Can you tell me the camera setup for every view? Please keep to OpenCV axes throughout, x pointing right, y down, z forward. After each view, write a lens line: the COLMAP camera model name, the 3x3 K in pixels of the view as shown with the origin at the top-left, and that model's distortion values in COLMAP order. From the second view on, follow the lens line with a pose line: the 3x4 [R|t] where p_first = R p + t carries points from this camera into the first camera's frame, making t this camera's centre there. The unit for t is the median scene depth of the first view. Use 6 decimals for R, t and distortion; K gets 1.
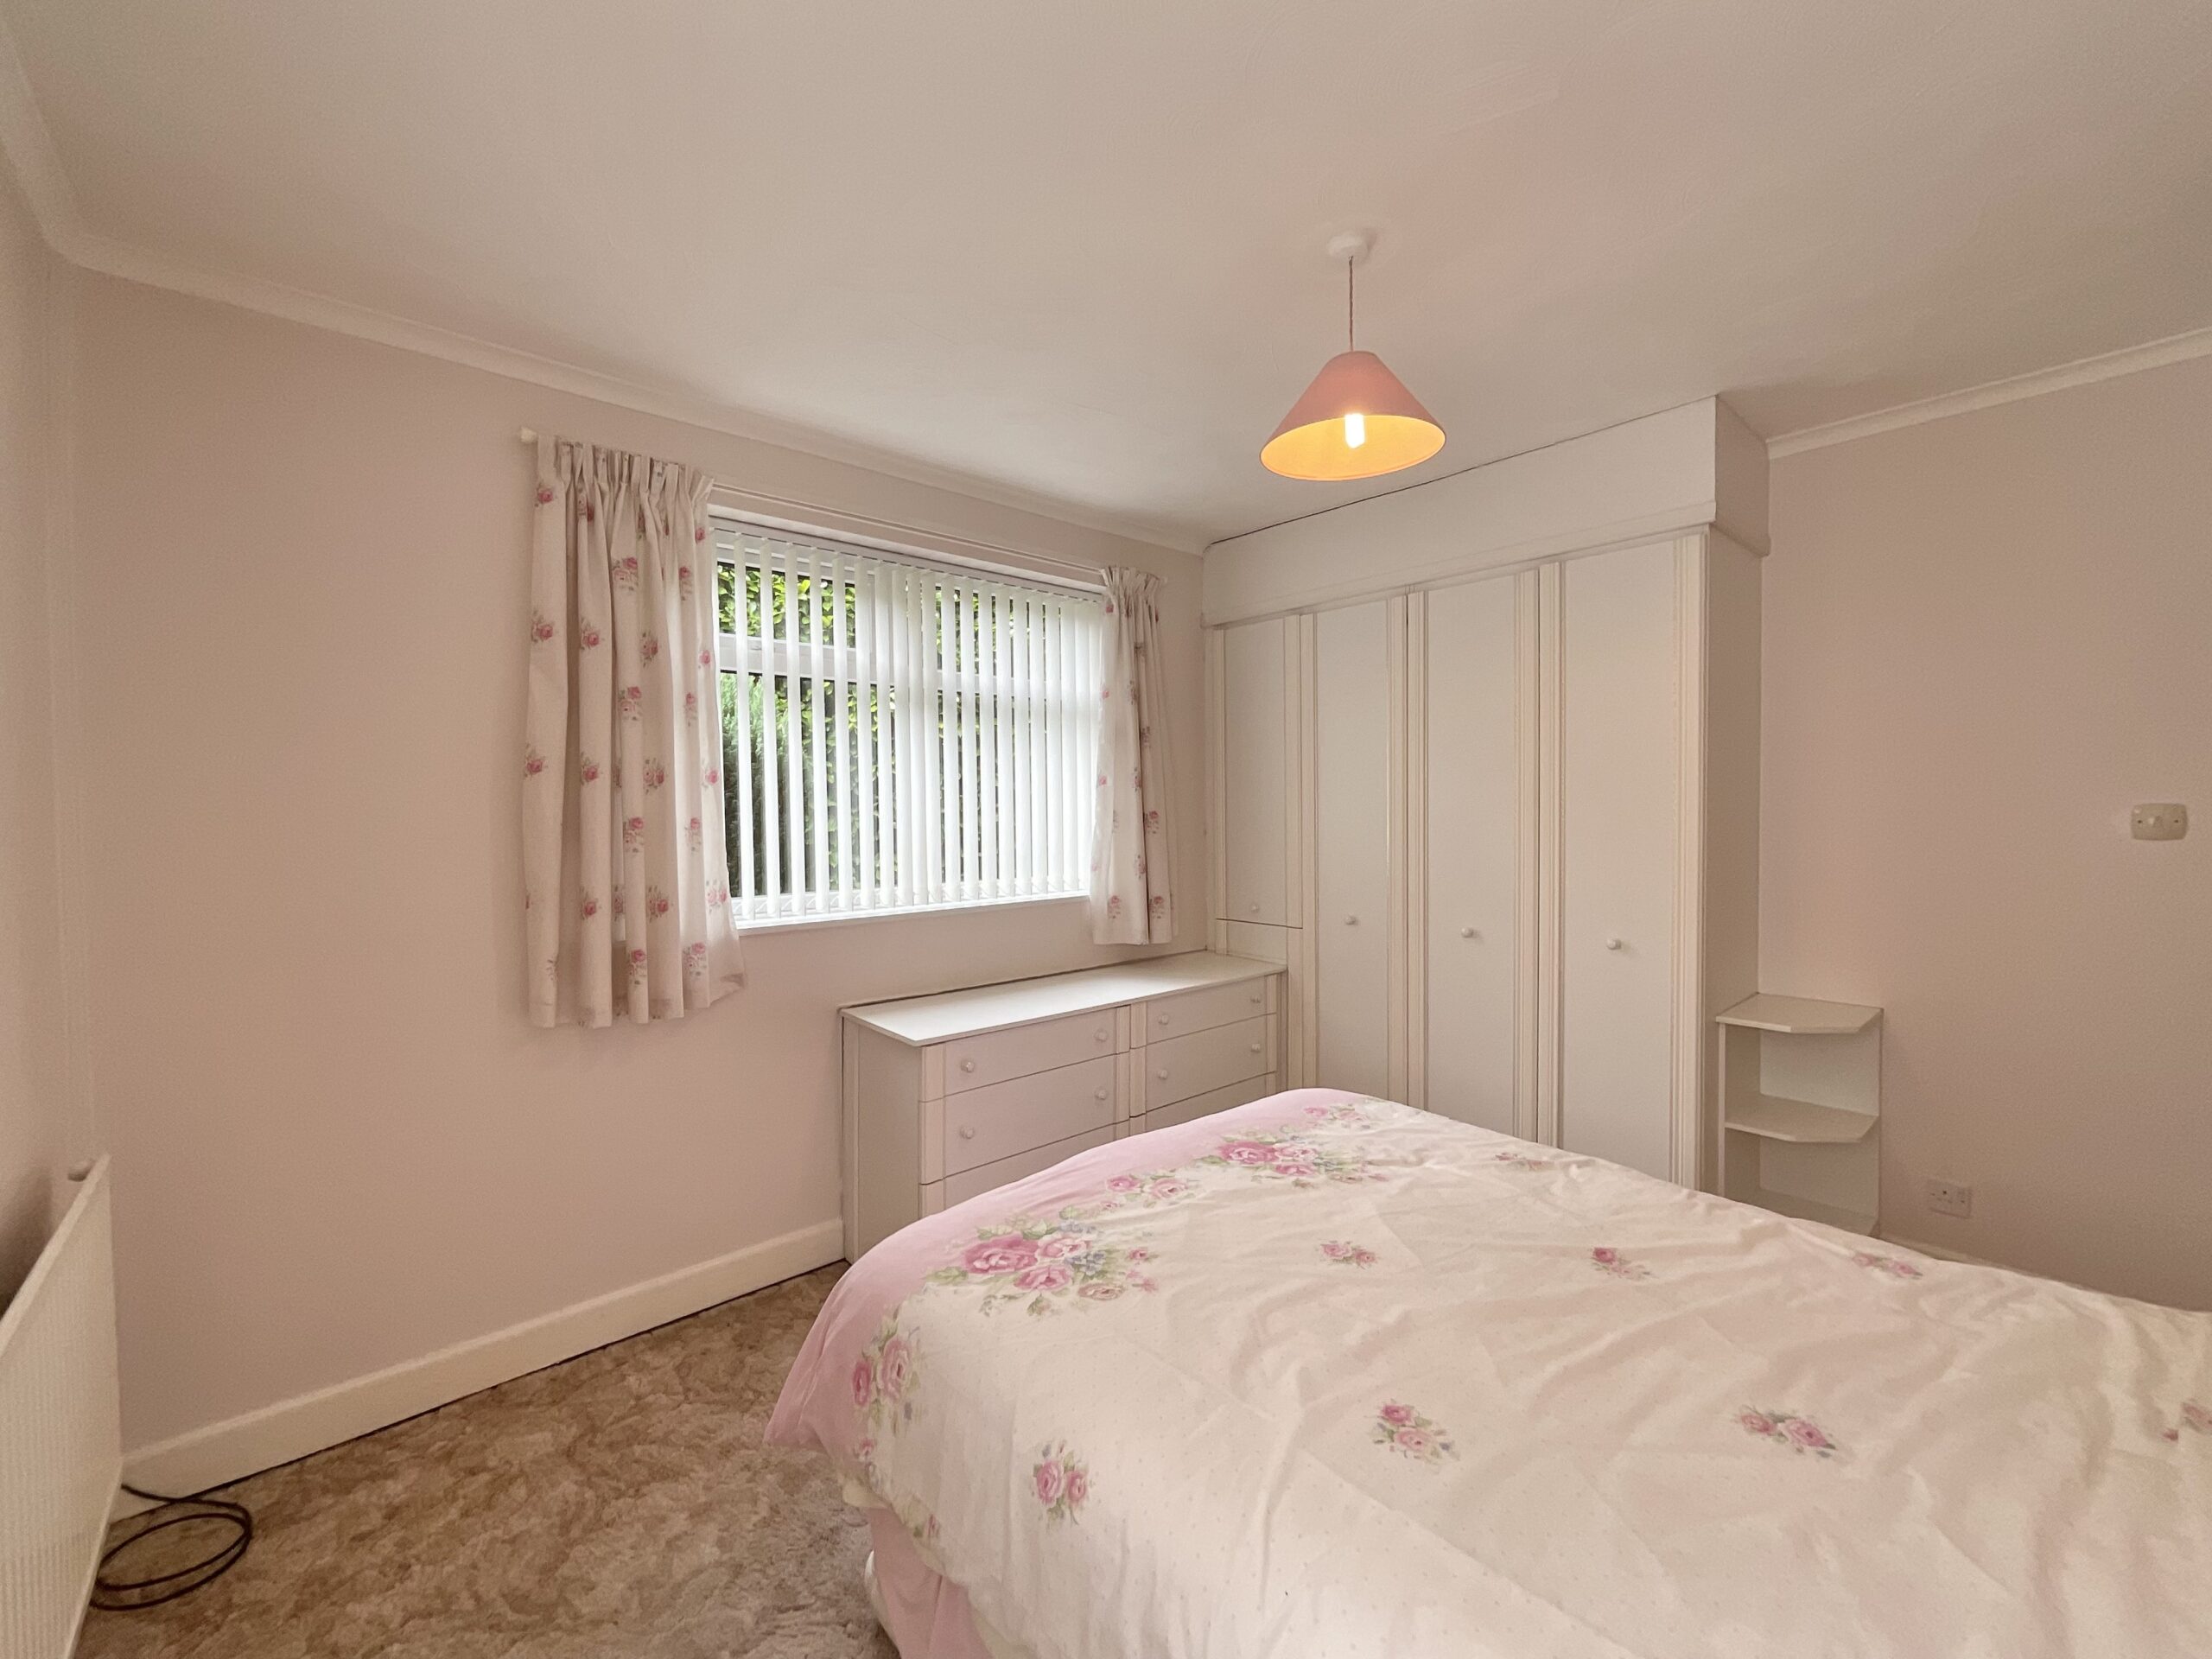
lens RADIAL K [[902.0, 0, 1118.0], [0, 902.0, 822.4], [0, 0, 1]] dist [0.003673, 0.001006]
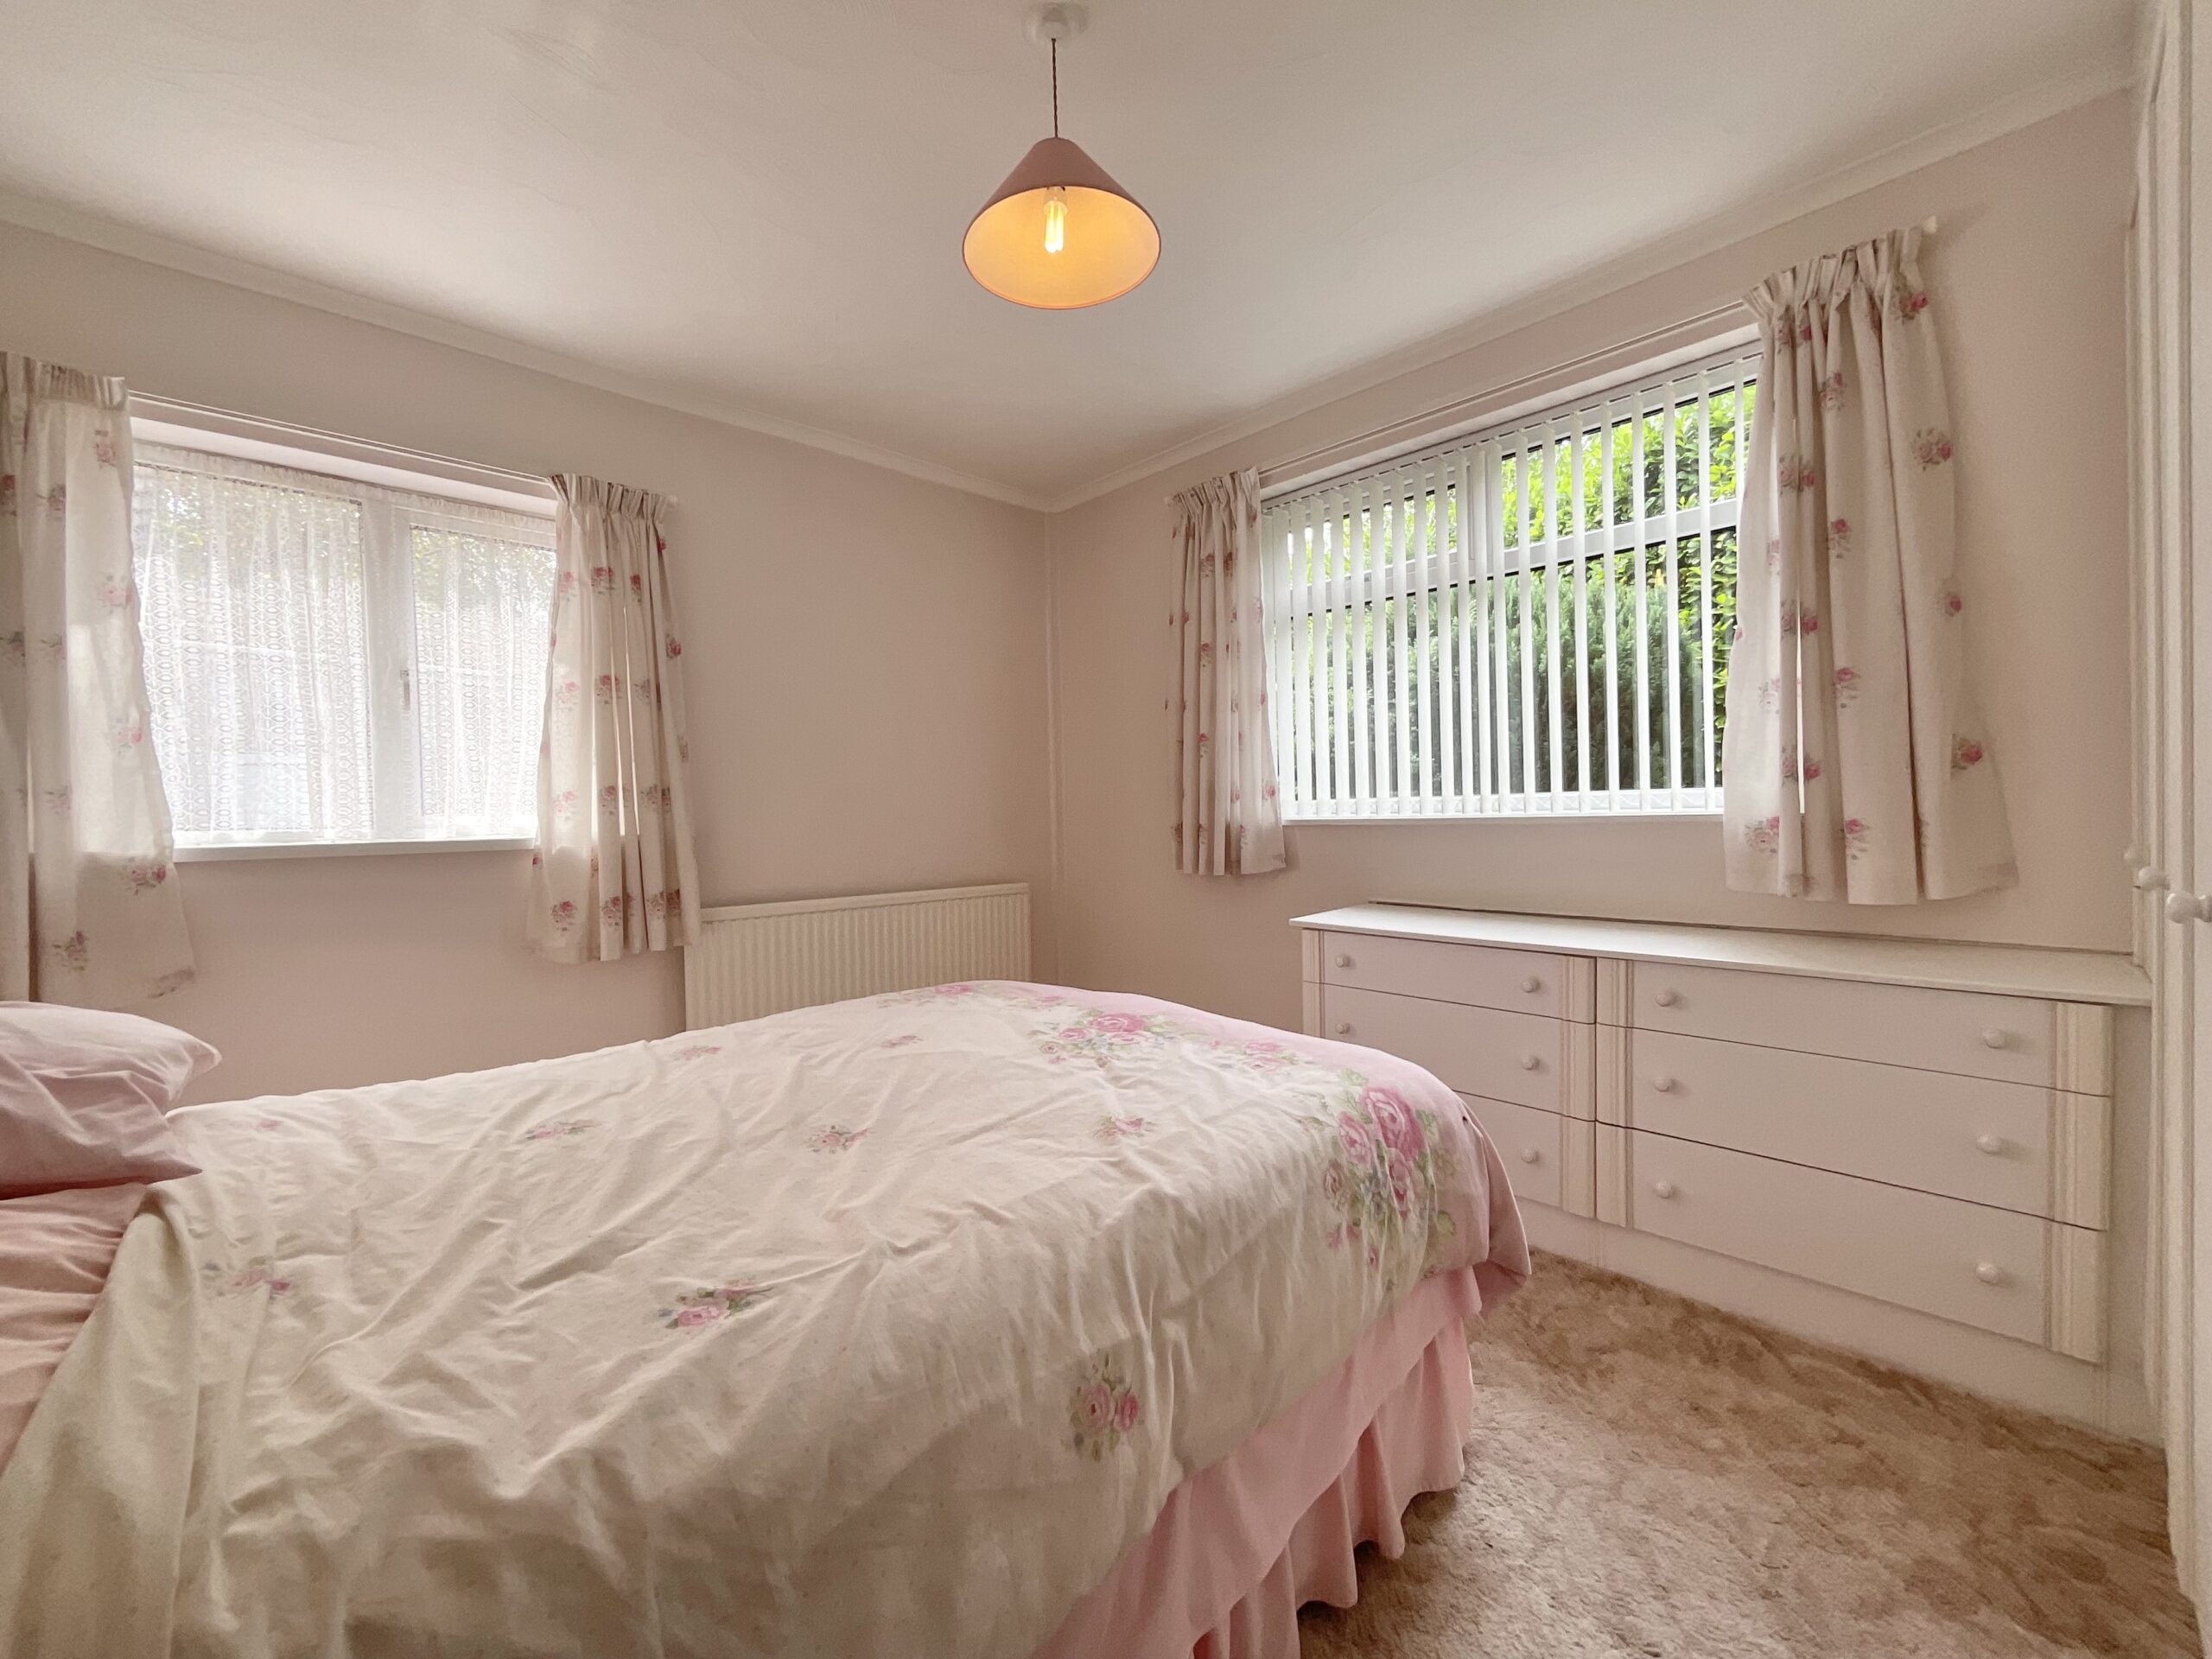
lens RADIAL K [[902.0, 0, 1119.1], [0, 902.0, 826.6], [0, 0, 1]] dist [0.003673, 0.001006]
pose [[0.047296, 0.029567, -0.998443, 0.922739], [0.004313, 0.999546, 0.029804, 0.102378], [0.998872, -0.005716, 0.047147, 0.791062]]
